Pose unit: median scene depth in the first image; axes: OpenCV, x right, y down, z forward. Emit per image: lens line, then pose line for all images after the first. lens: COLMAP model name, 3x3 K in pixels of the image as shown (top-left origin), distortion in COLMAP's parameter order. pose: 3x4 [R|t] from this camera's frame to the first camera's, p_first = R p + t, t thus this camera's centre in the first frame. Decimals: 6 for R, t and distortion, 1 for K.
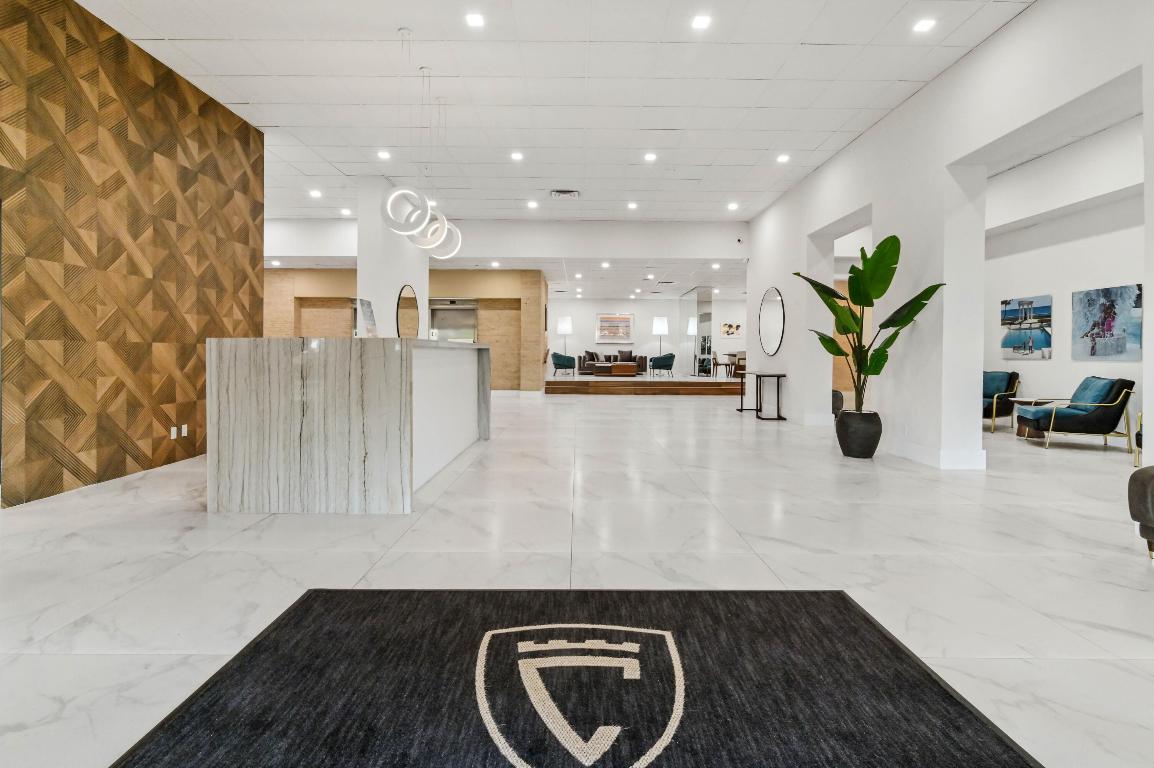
lens RADIAL K [[559.1, 0, 572.4], [0, 559.1, 361.7], [0, 0, 1]] dist [0.001315, 0.000534]
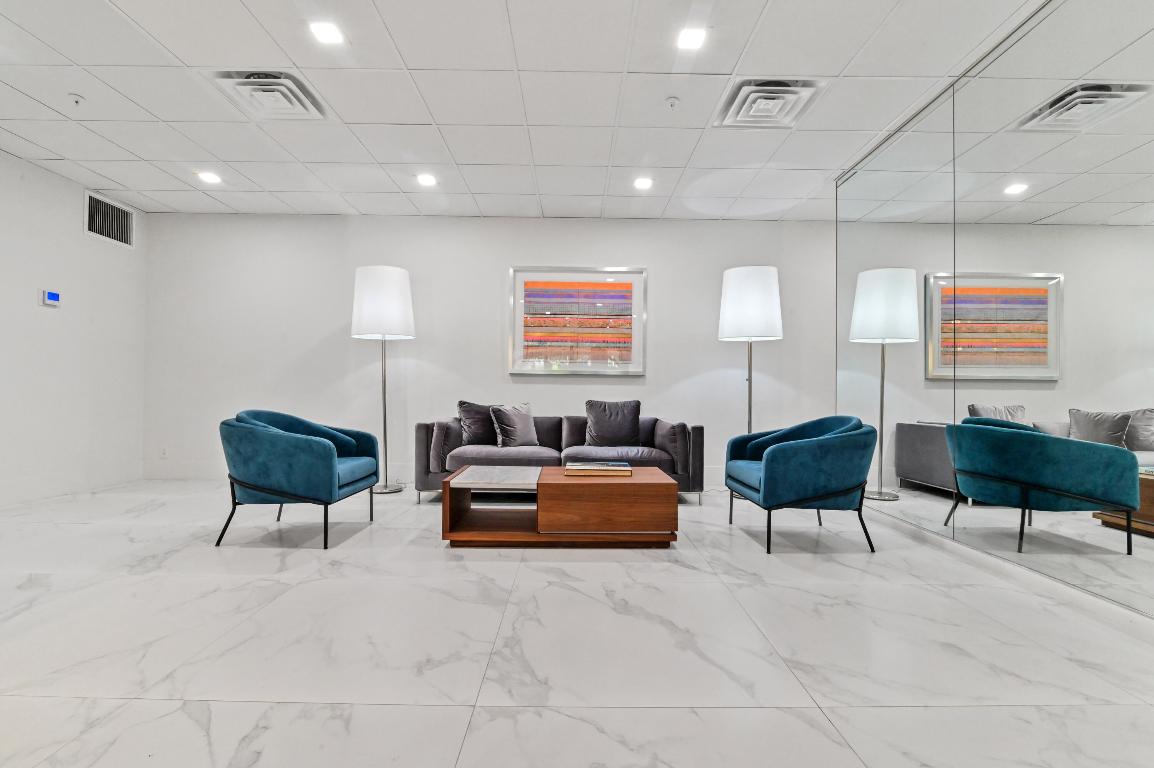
lens RADIAL K [[545.0, 0, 577.0], [0, 545.0, 384.0], [0, 0, 1]] dist [-0.002120, -0.000201]
pose [[0.999888, -0.000299, 0.014963, 0.206266], [0.000970, 0.998993, -0.044860, -0.046473], [-0.014934, 0.044869, 0.998881, 2.101039]]
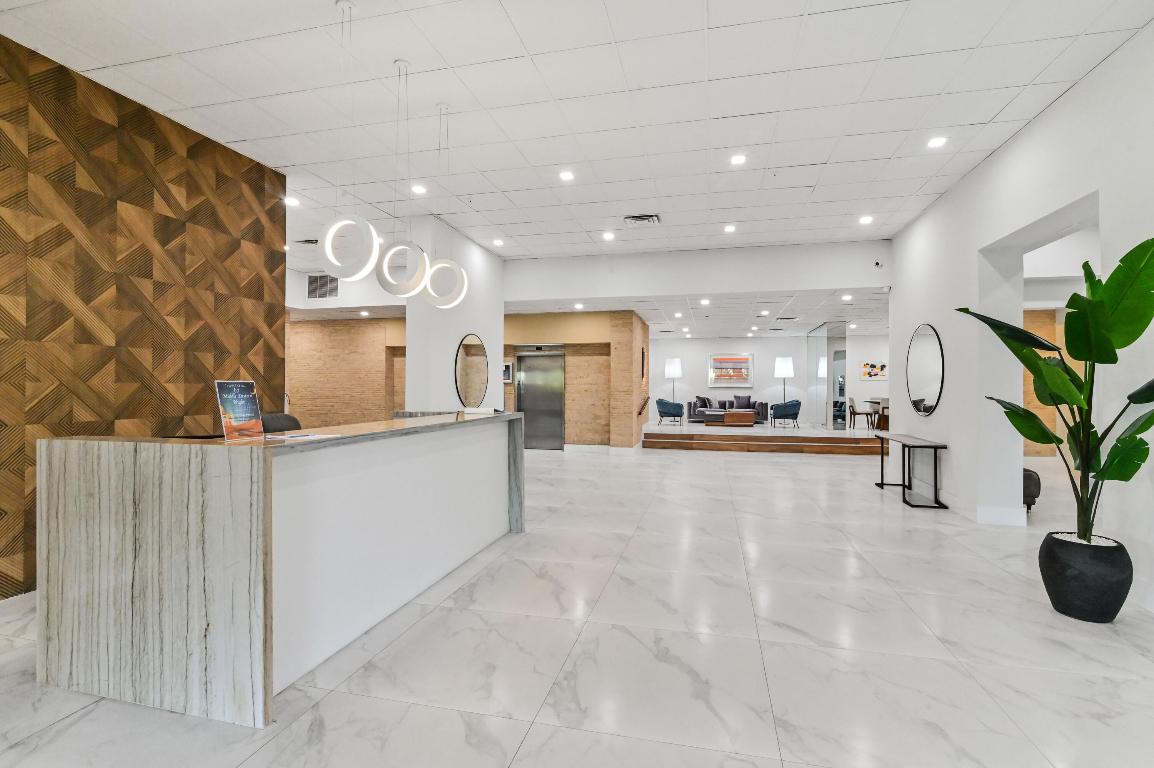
lens RADIAL K [[545.0, 0, 577.0], [0, 545.0, 384.0], [0, 0, 1]] dist [-0.002120, -0.000201]
pose [[0.972677, -0.006283, -0.232076, 0.112446], [0.001478, 0.999781, -0.020873, -0.058361], [0.232156, 0.019960, 0.972474, 0.285645]]
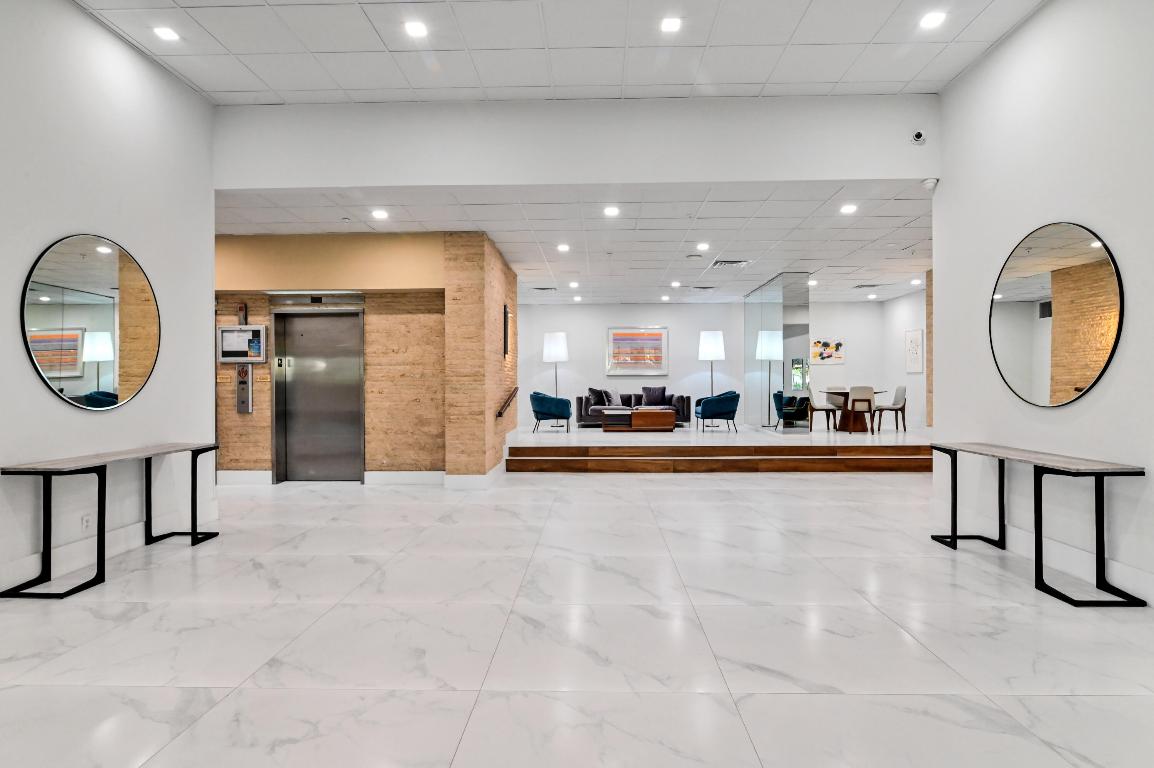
lens RADIAL K [[630.1, 0, 577.0], [0, 630.1, 384.0], [0, 0, 1]] dist [-0.001573, -0.000394]
pose [[0.999590, -0.012674, -0.025665, 0.077678], [0.012221, 0.999768, -0.017710, -0.033461], [0.025883, 0.017389, 0.999514, 0.870284]]
